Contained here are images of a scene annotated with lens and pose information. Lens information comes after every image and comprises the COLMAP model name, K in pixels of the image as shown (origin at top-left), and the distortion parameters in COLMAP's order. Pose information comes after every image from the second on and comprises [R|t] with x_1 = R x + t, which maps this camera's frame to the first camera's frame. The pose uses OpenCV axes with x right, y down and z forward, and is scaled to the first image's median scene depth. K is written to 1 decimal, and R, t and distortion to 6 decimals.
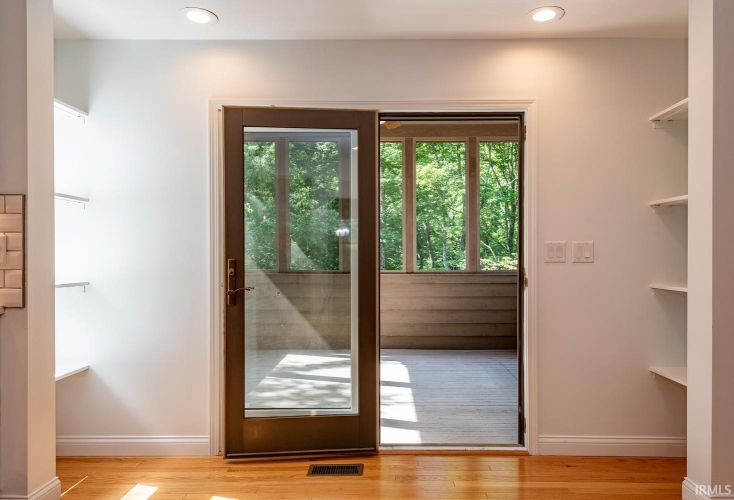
lens RADIAL K [[474.8, 0, 367.0], [0, 474.8, 250.0], [0, 0, 1]] dist [-0.002809, -0.000848]
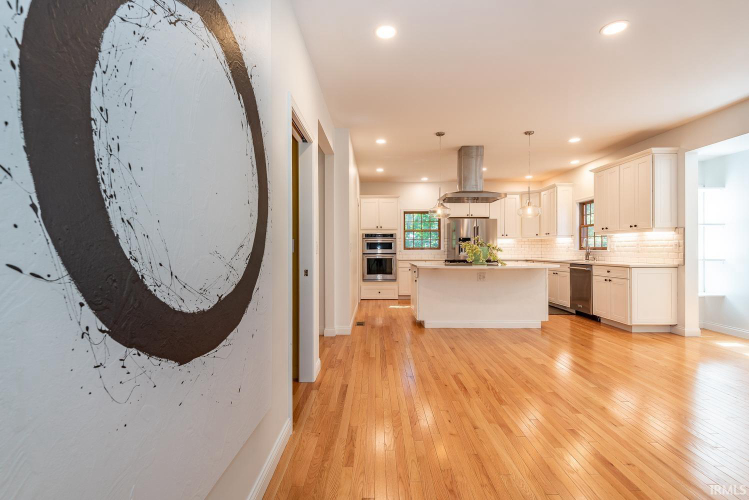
lens RADIAL K [[345.8, 0, 374.5], [0, 345.8, 250.0], [0, 0, 1]] dist [0.029307, -0.016981]
pose [[0.046223, 0.008372, -0.998896, 1.166987], [0.004437, 0.999953, 0.008586, -0.001538], [0.998921, -0.004829, 0.046183, -0.883113]]
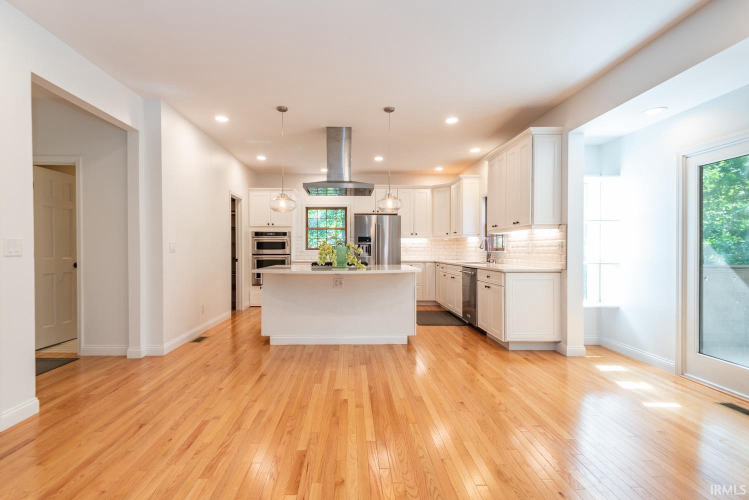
lens RADIAL K [[345.8, 0, 374.5], [0, 345.8, 250.0], [0, 0, 1]] dist [0.029307, -0.016981]
pose [[0.062622, 0.007353, -0.998010, 0.859667], [0.001759, 0.999970, 0.007478, 0.003065], [0.998036, -0.002223, 0.062607, -0.094631]]
